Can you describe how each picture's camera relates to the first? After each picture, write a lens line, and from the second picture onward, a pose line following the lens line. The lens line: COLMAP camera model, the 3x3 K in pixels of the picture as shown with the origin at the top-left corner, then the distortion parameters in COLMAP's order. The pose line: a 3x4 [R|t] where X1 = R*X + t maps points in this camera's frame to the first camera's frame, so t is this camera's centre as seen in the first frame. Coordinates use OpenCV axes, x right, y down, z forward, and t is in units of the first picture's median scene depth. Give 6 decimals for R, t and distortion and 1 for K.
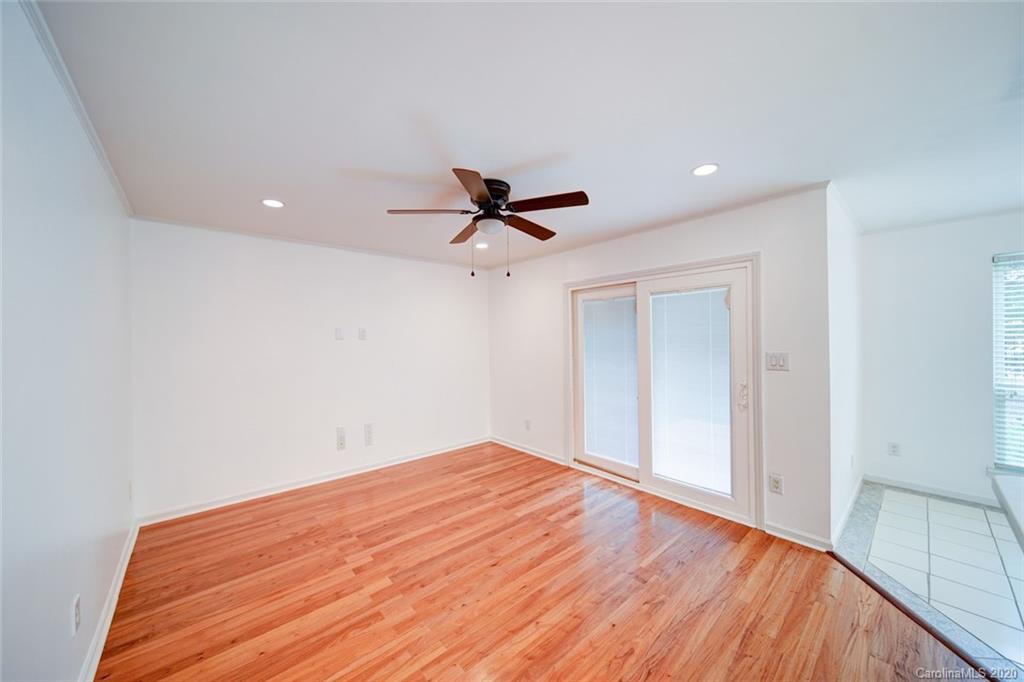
lens RADIAL K [[361.0, 0, 511.3], [0, 361.0, 338.3], [0, 0, 1]] dist [0.002240, -0.001984]
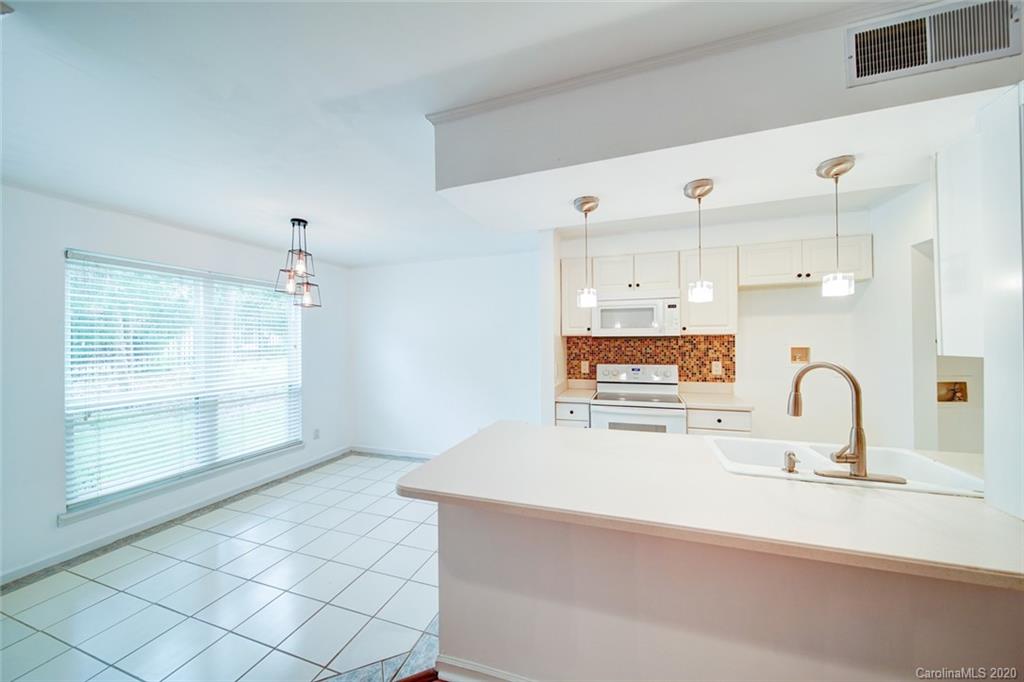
lens RADIAL K [[361.0, 0, 512.0], [0, 361.0, 339.2], [0, 0, 1]] dist [0.002240, -0.001984]
pose [[-0.498560, 0.017958, 0.866669, 0.142935], [0.014000, 0.999822, -0.012664, -0.002593], [-0.866742, 0.005820, -0.498722, 0.553951]]
